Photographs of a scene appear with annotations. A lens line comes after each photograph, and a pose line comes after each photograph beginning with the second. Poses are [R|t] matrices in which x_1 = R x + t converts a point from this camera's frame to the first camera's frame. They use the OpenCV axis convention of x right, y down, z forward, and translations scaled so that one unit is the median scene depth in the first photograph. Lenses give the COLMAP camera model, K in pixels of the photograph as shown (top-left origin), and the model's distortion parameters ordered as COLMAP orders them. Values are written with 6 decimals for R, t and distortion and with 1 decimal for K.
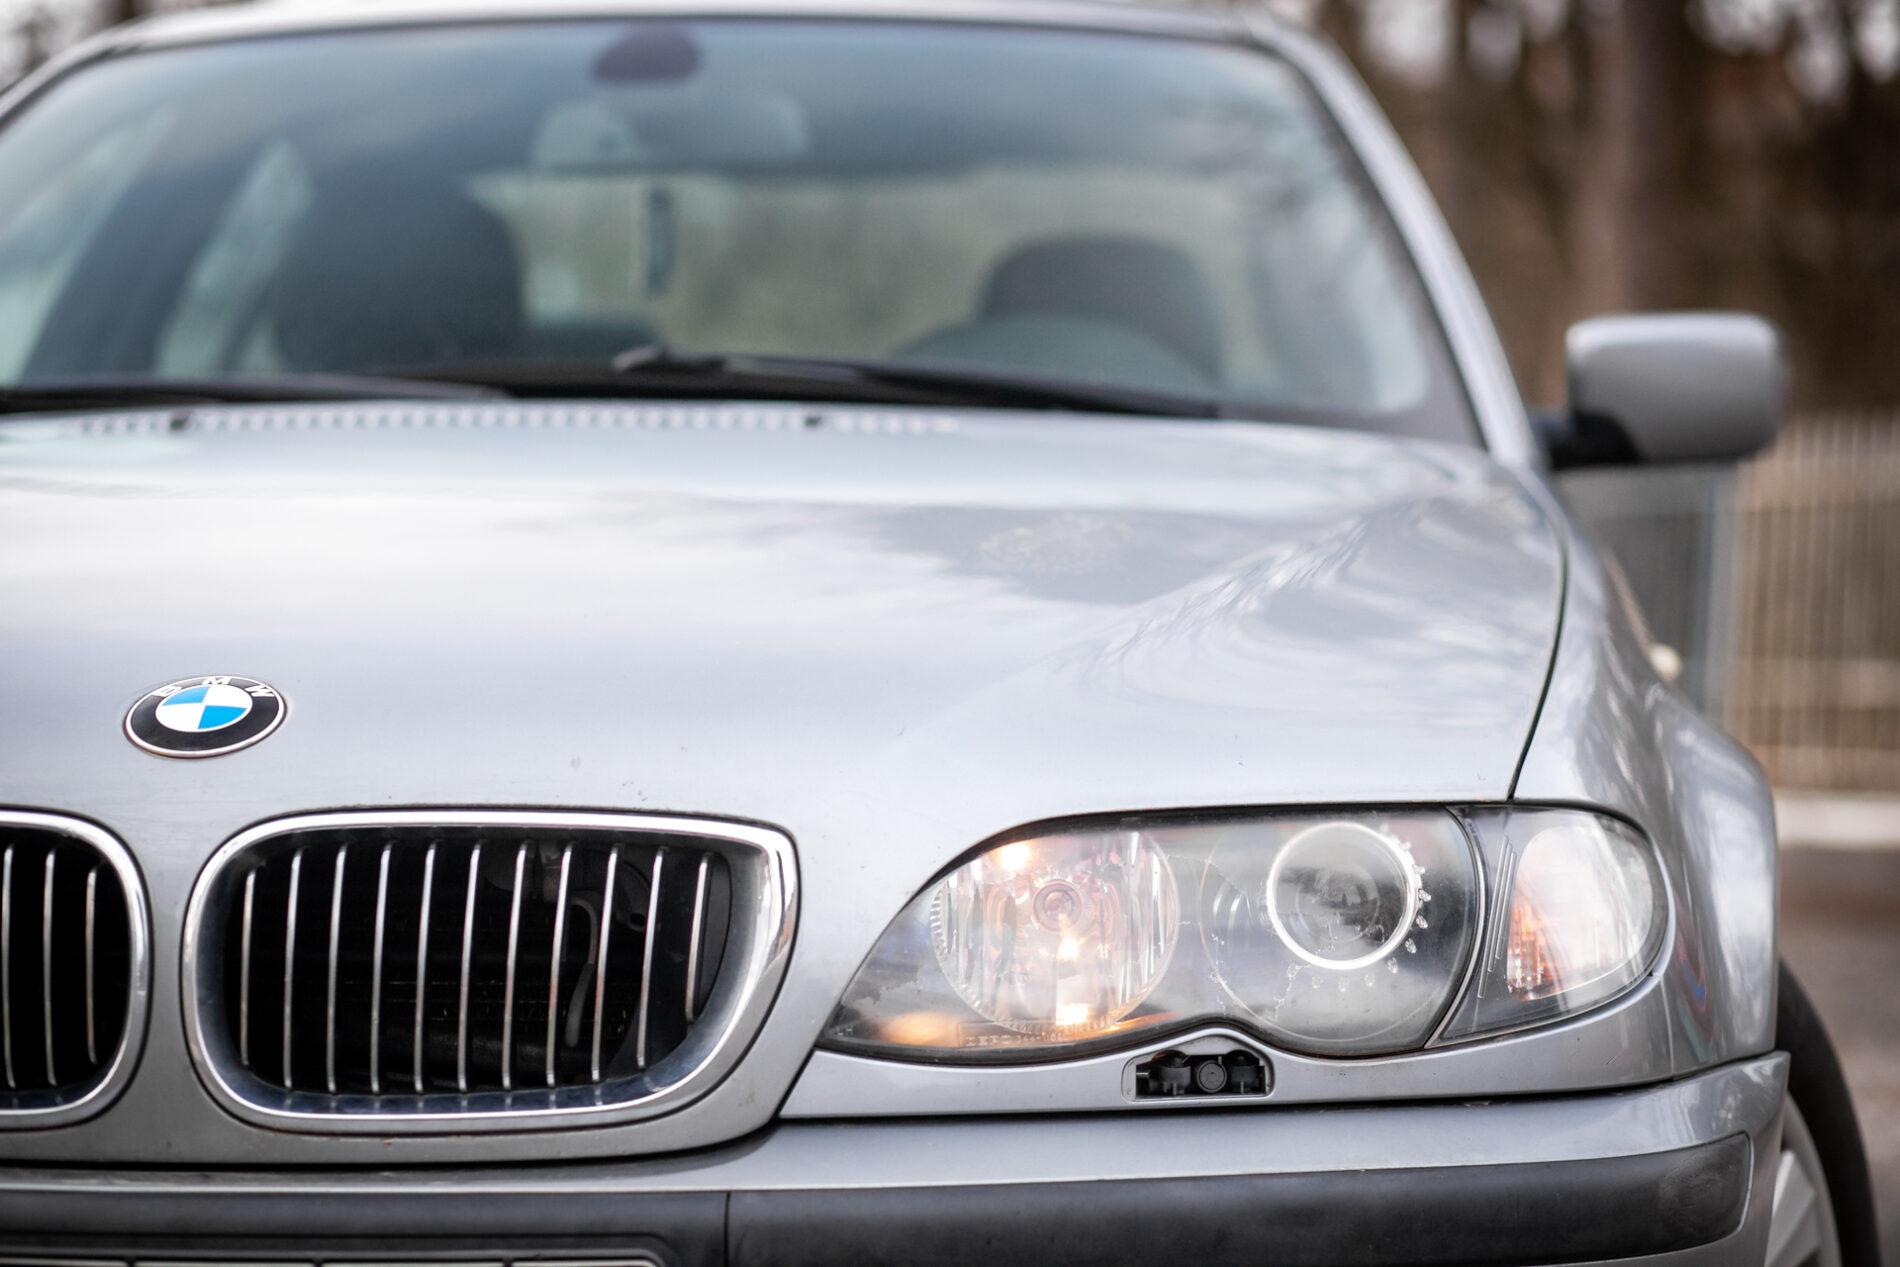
lens RADIAL K [[6375.1, 0, 950.0], [0, 6375.1, 633.5], [0, 0, 1]] dist [-0.124491, -0.024312]
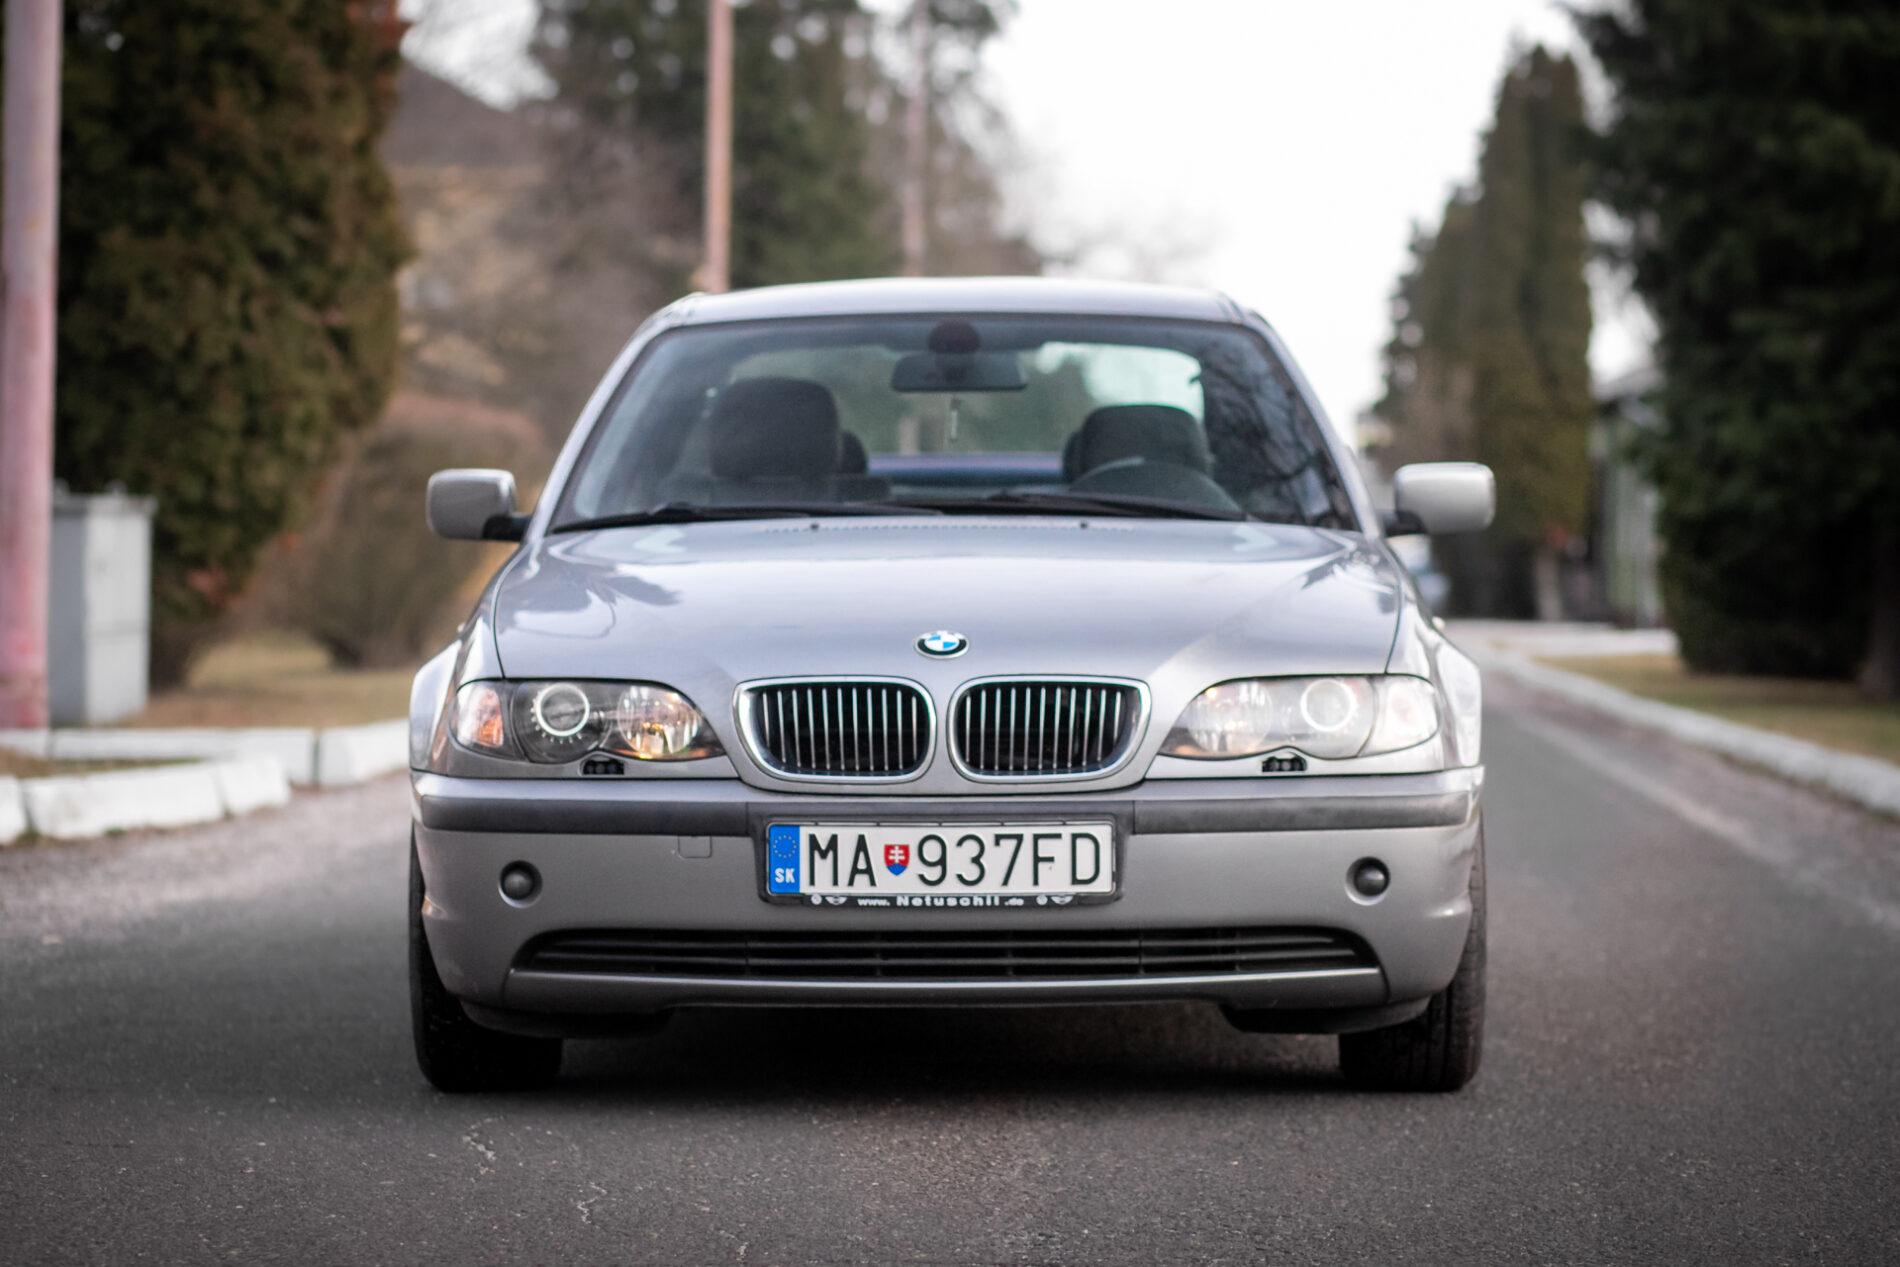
lens RADIAL K [[6319.0, 0, 844.4], [0, 6319.0, 634.5], [0, 0, 1]] dist [-0.095385, -0.521645]
pose [[0.999837, -0.004838, 0.017369, -0.215188], [0.004759, 0.999978, 0.004621, -0.005570], [-0.017391, -0.004538, 0.999838, -1.928586]]
